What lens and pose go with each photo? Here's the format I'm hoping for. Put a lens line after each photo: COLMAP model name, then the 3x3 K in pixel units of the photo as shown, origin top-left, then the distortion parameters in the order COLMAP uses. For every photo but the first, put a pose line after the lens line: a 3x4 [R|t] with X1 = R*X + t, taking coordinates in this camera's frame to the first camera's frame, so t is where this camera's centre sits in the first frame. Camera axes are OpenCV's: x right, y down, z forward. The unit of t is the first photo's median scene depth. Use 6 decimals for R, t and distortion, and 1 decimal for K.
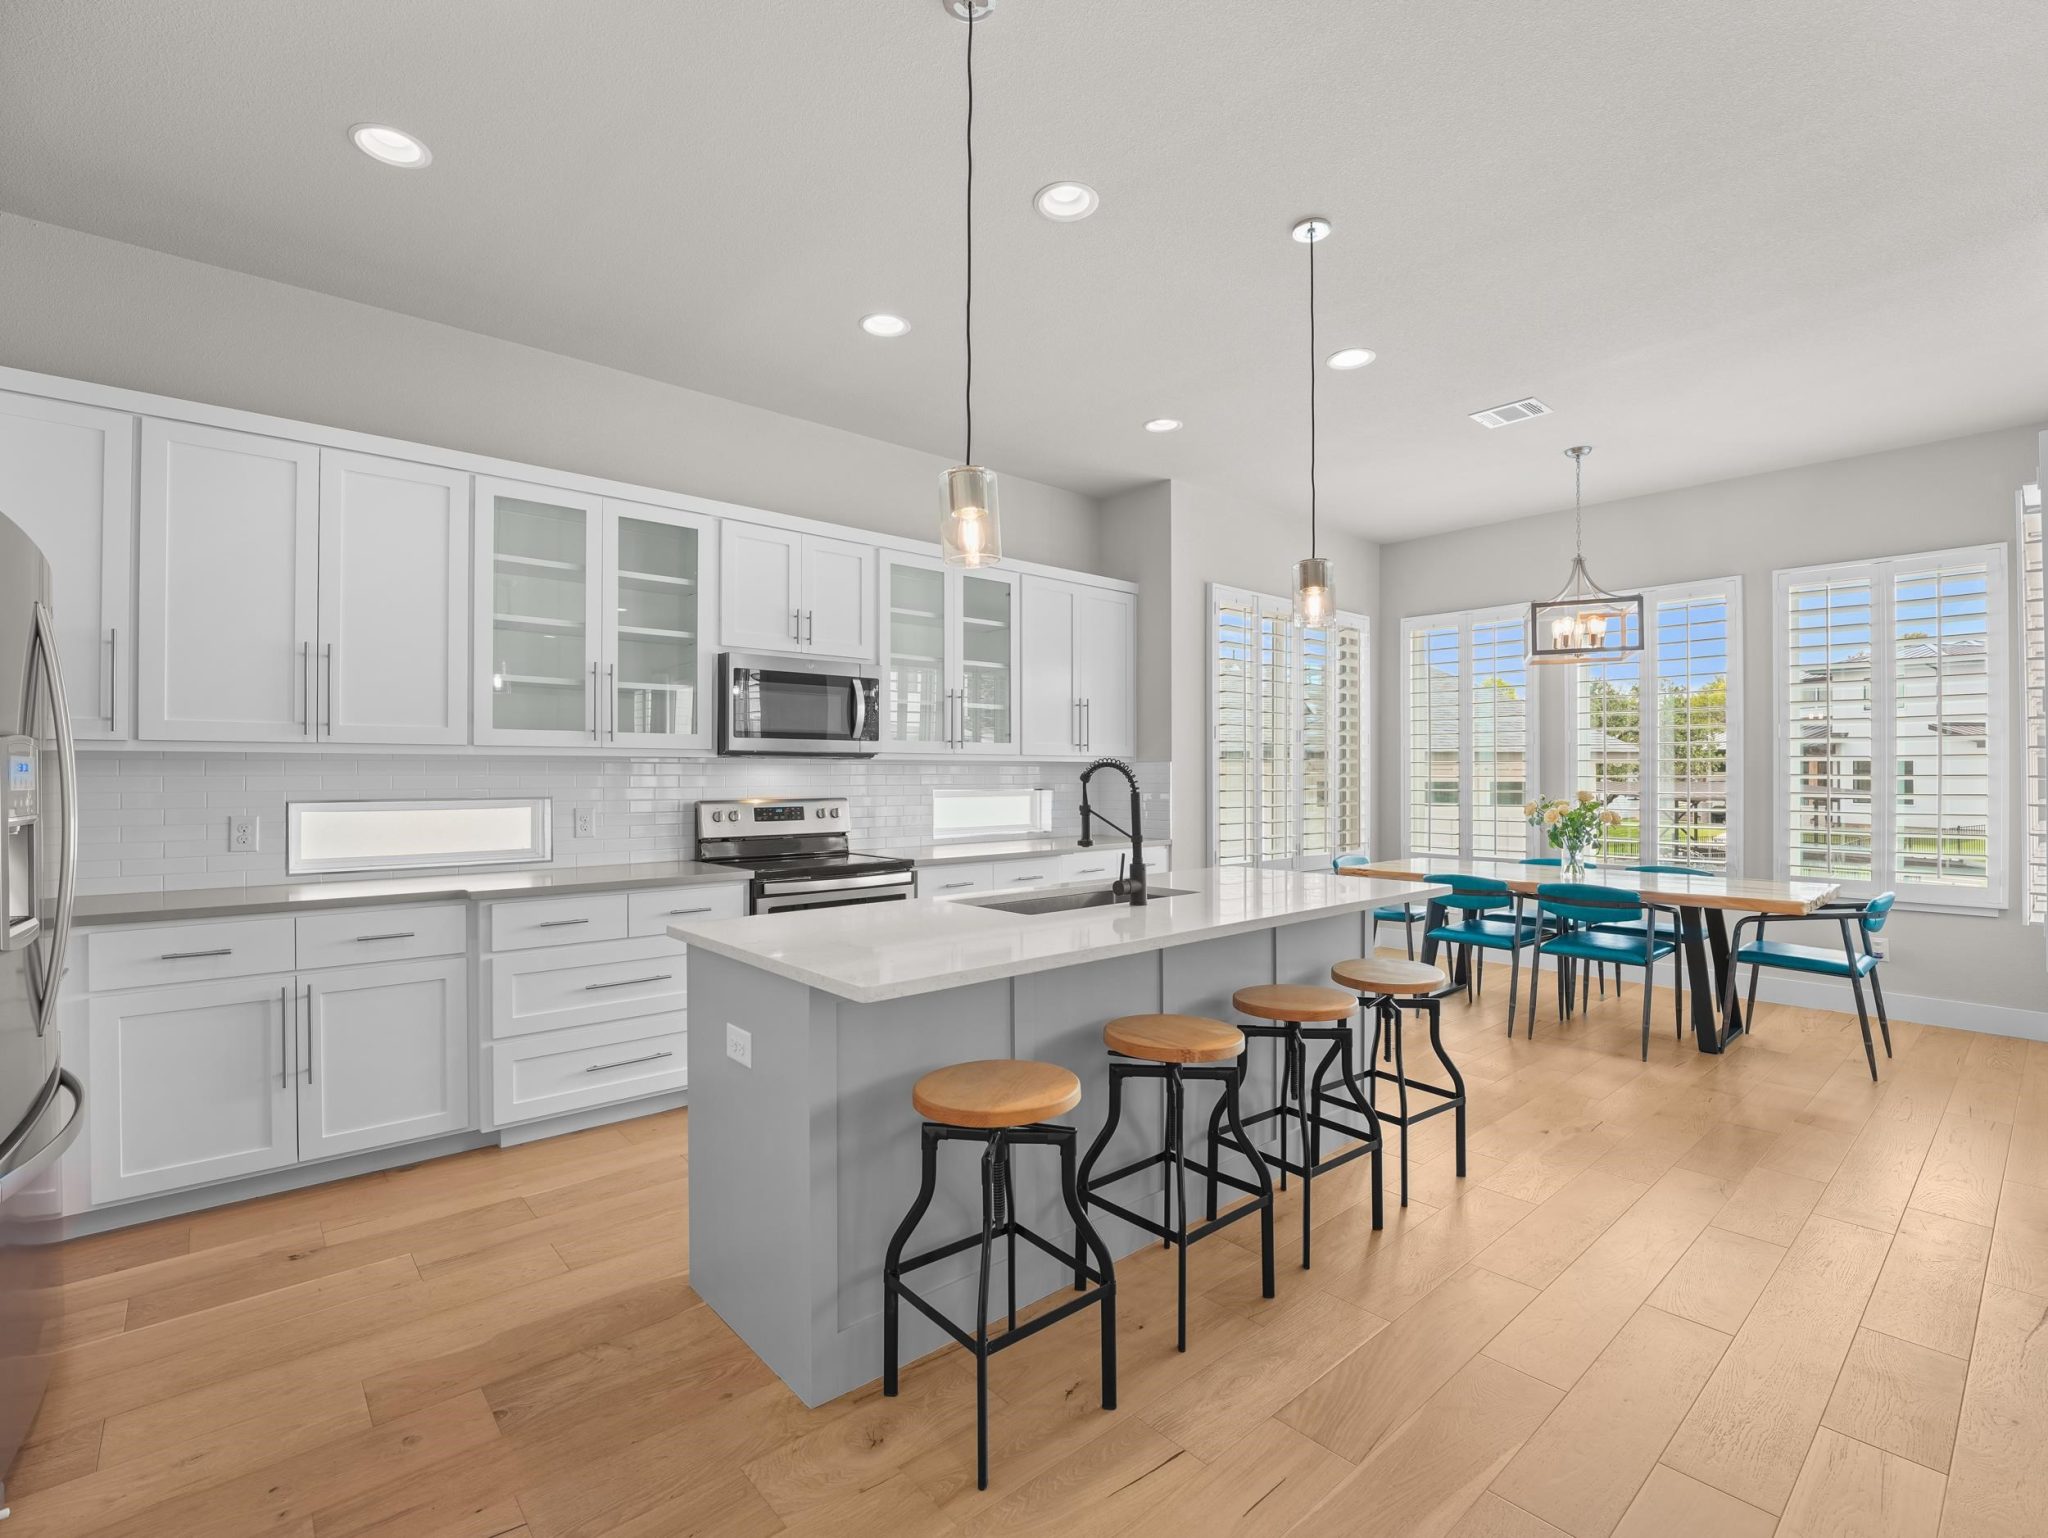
lens RADIAL K [[941.4, 0, 1024.0], [0, 941.4, 769.0], [0, 0, 1]] dist [-0.029019, 0.000197]
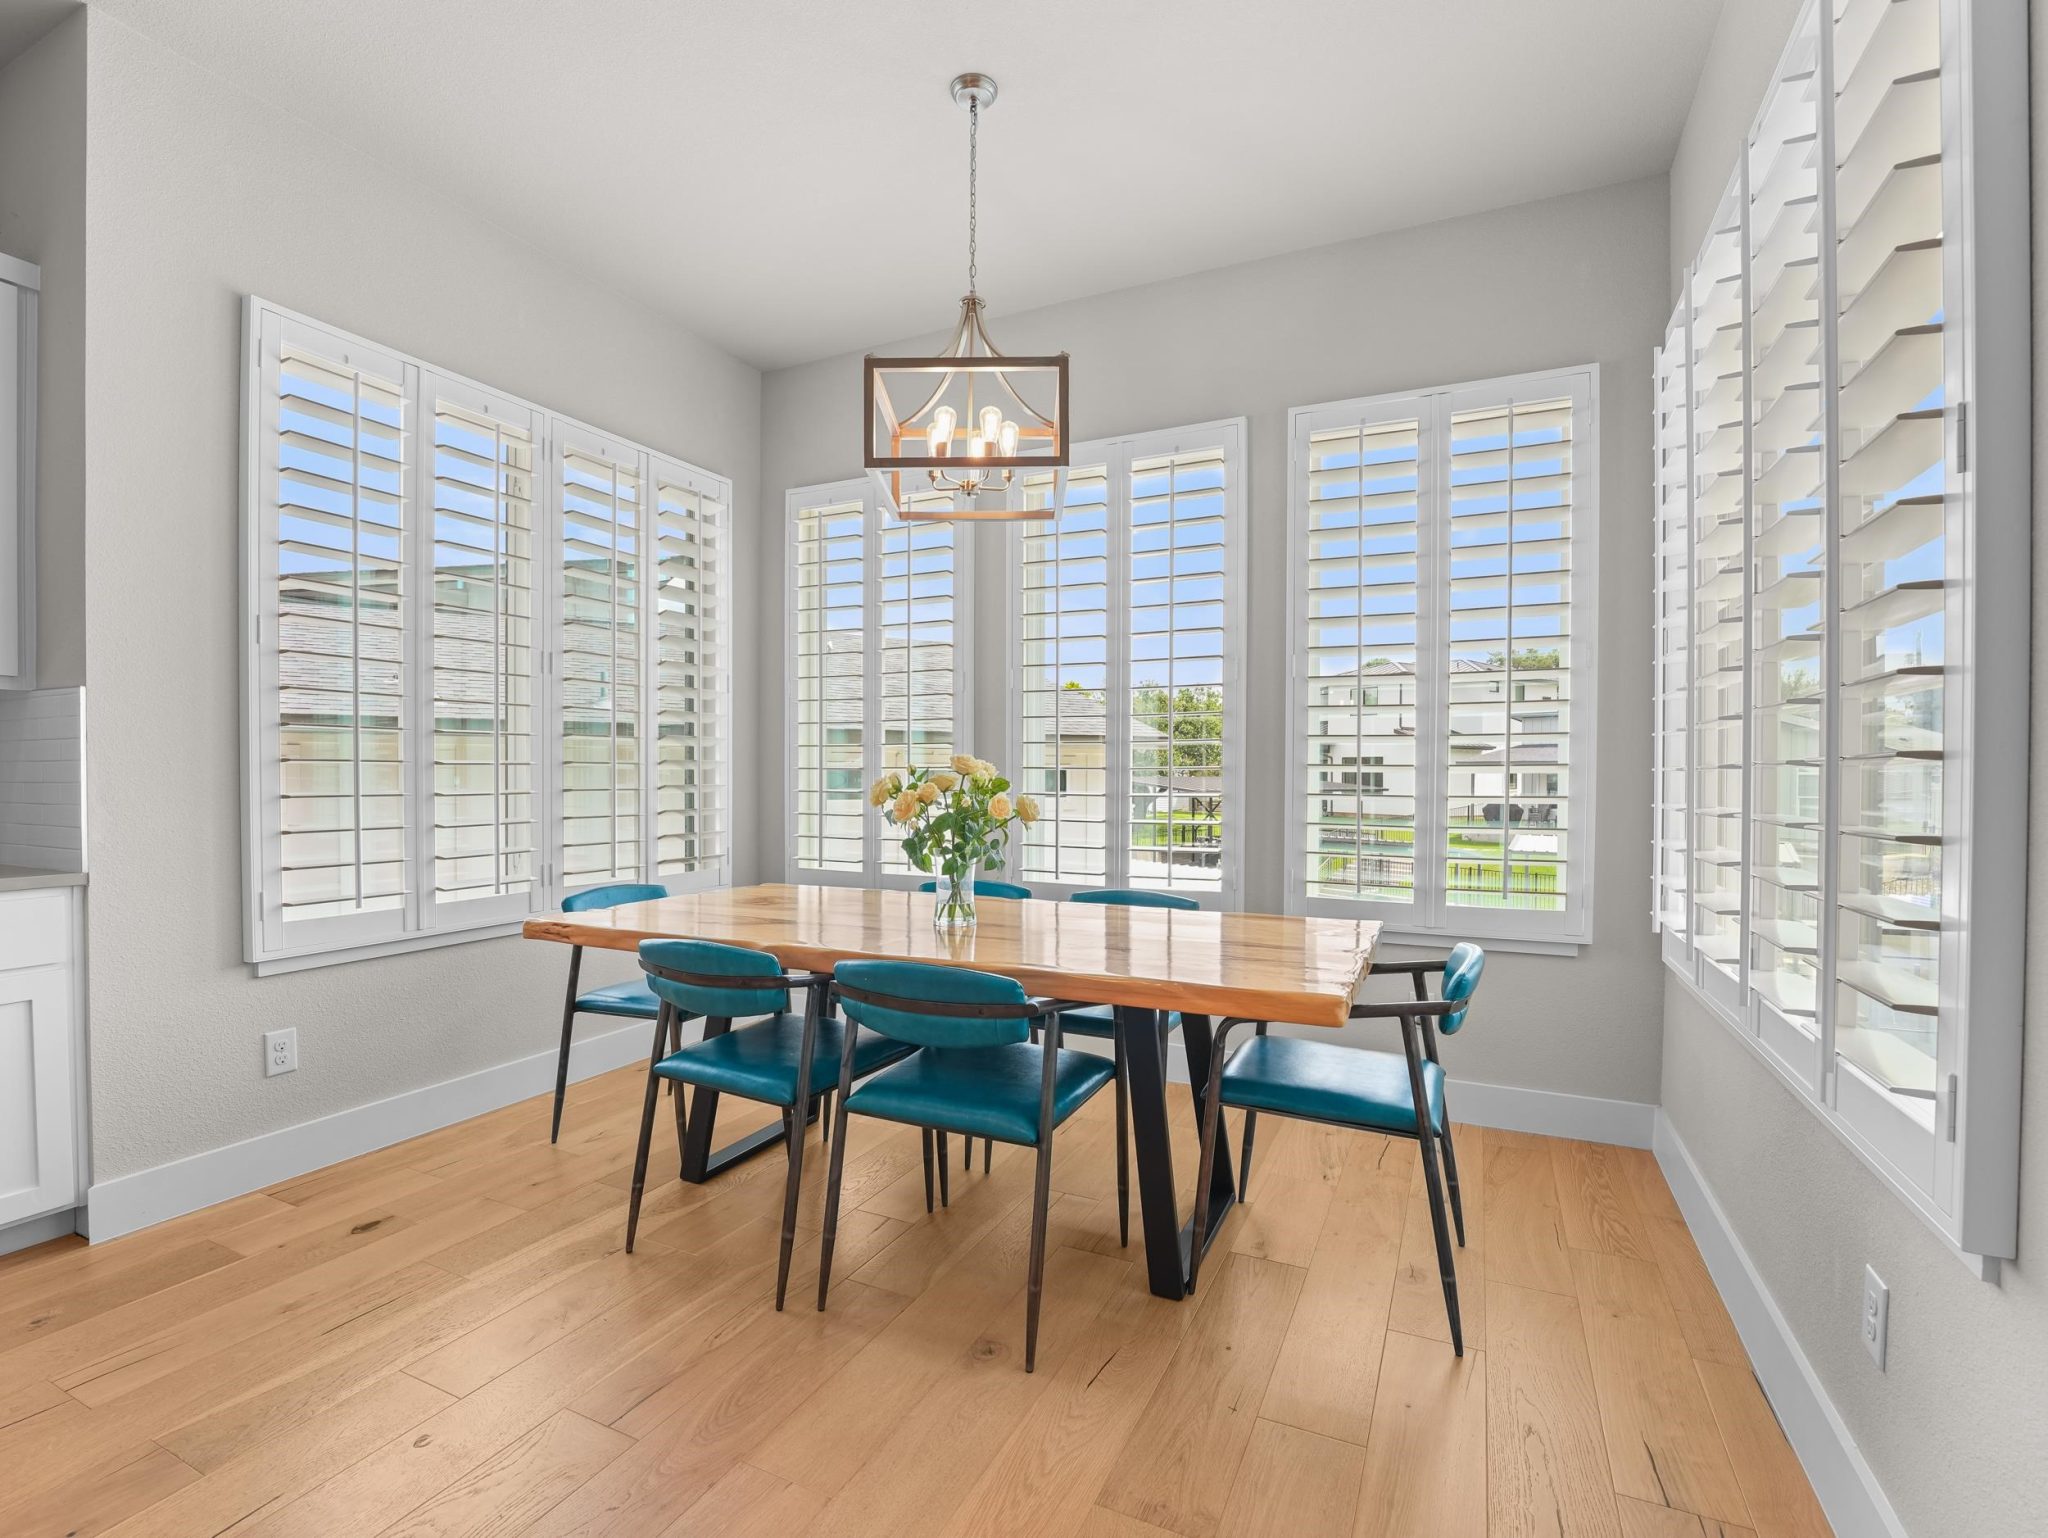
lens RADIAL K [[967.5, 0, 1016.8], [0, 967.5, 788.3], [0, 0, 1]] dist [-0.023102, 0.000857]
pose [[0.916777, -0.005725, 0.399359, 0.479303], [-0.003837, 0.999725, 0.023140, 0.033906], [-0.399381, -0.022747, 0.916503, 0.590220]]
